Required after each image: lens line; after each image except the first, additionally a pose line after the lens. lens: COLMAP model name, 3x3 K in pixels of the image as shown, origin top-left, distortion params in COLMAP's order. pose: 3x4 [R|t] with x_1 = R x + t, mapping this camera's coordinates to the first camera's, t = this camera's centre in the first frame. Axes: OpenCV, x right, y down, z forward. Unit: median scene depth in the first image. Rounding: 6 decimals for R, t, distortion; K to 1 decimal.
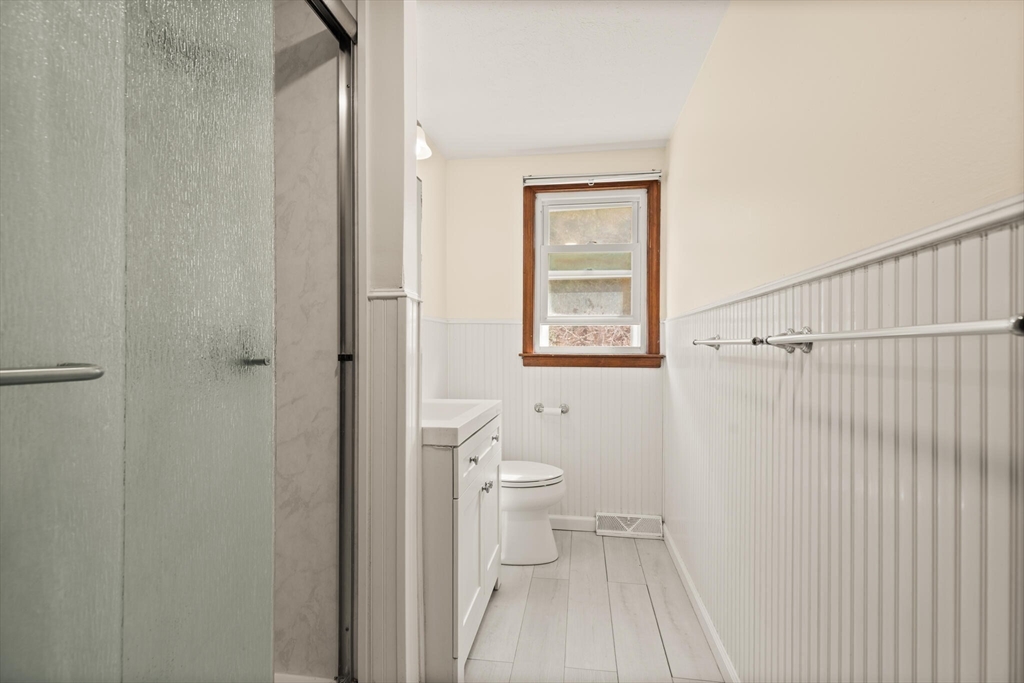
lens RADIAL K [[470.0, 0, 511.0], [0, 470.0, 345.4], [0, 0, 1]] dist [0.014216, -0.003113]
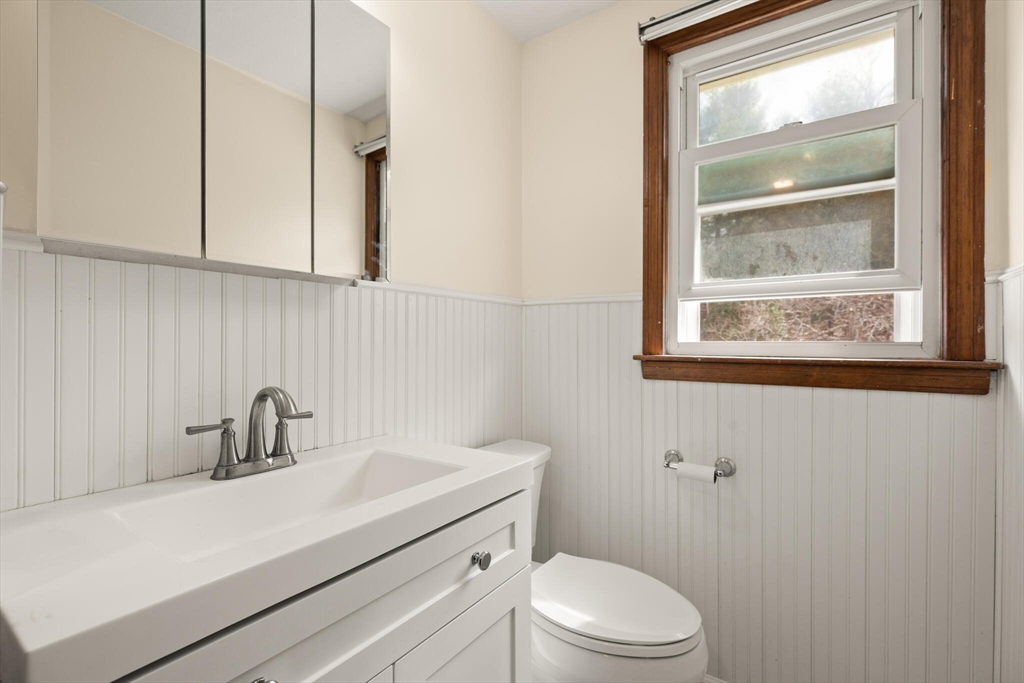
lens RADIAL K [[470.0, 0, 513.2], [0, 470.0, 339.6], [0, 0, 1]] dist [0.014216, -0.003113]
pose [[0.905549, -0.004604, -0.424217, 0.120386], [0.001923, 0.999975, -0.006748, 0.002779], [0.424238, 0.005295, 0.905535, 0.449228]]
